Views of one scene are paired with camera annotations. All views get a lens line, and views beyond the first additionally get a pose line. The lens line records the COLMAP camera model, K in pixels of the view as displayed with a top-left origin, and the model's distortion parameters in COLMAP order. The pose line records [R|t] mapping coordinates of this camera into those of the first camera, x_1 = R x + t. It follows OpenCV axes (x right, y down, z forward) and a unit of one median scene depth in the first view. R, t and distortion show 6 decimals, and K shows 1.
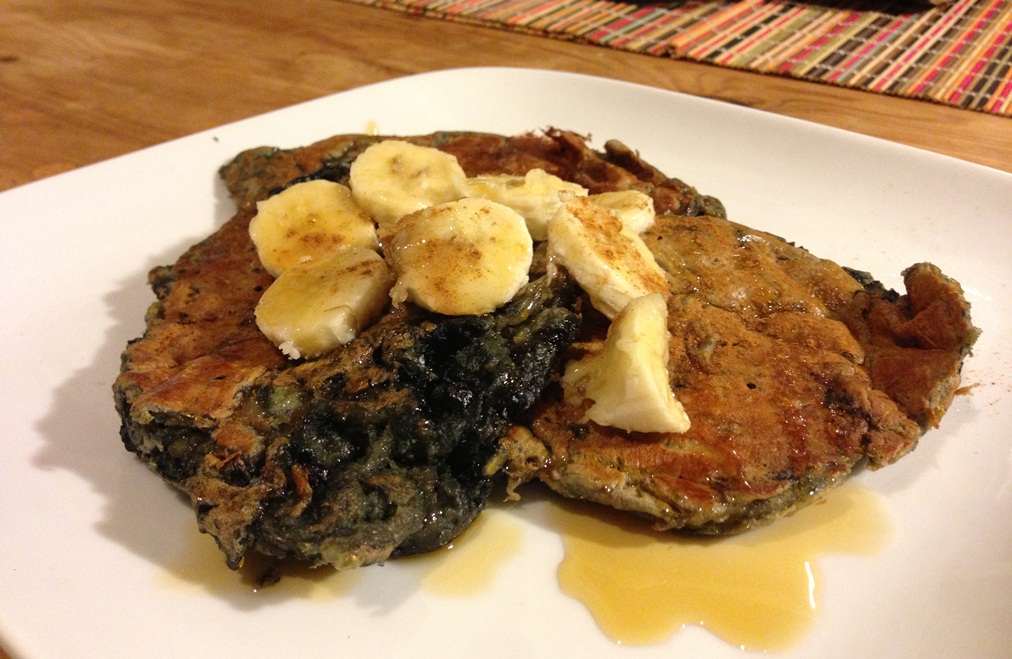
lens RADIAL K [[951.8, 0, 506.0], [0, 951.8, 329.5], [0, 0, 1]] dist [0.074036, 0.000326]
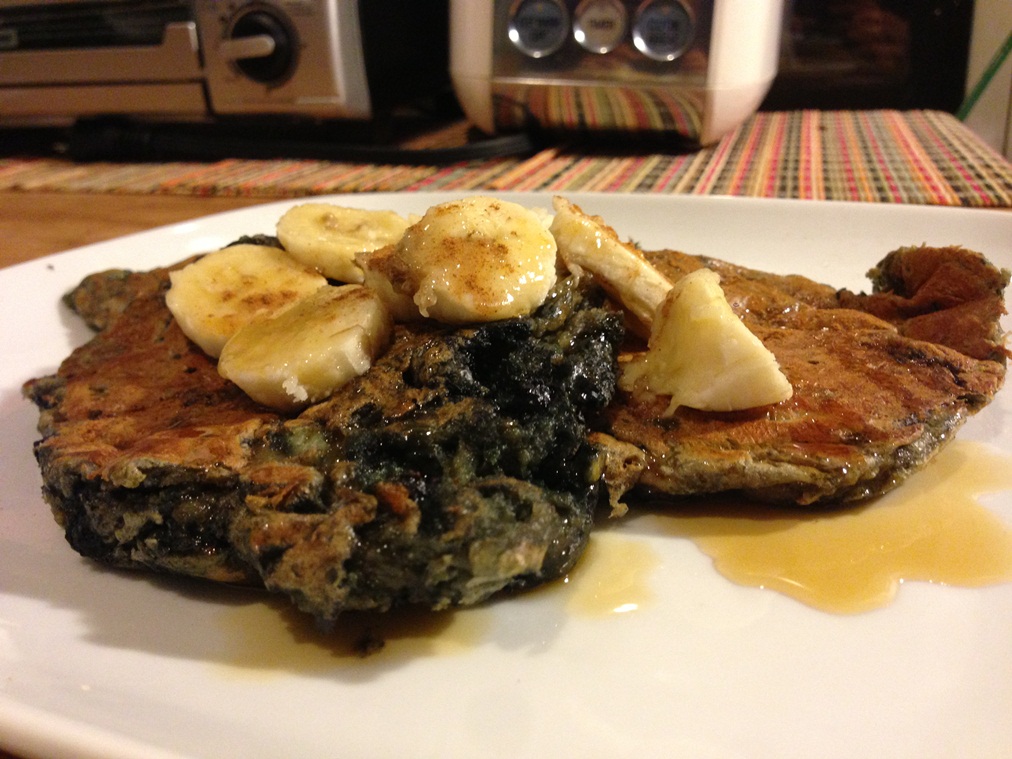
lens RADIAL K [[960.8, 0, 506.0], [0, 960.8, 379.5], [0, 0, 1]] dist [0.103326, -0.180506]
pose [[0.950057, -0.131002, 0.283249, -0.289627], [0.187424, 0.965227, -0.182232, 0.192881], [-0.249526, 0.226218, 0.941574, 0.222212]]
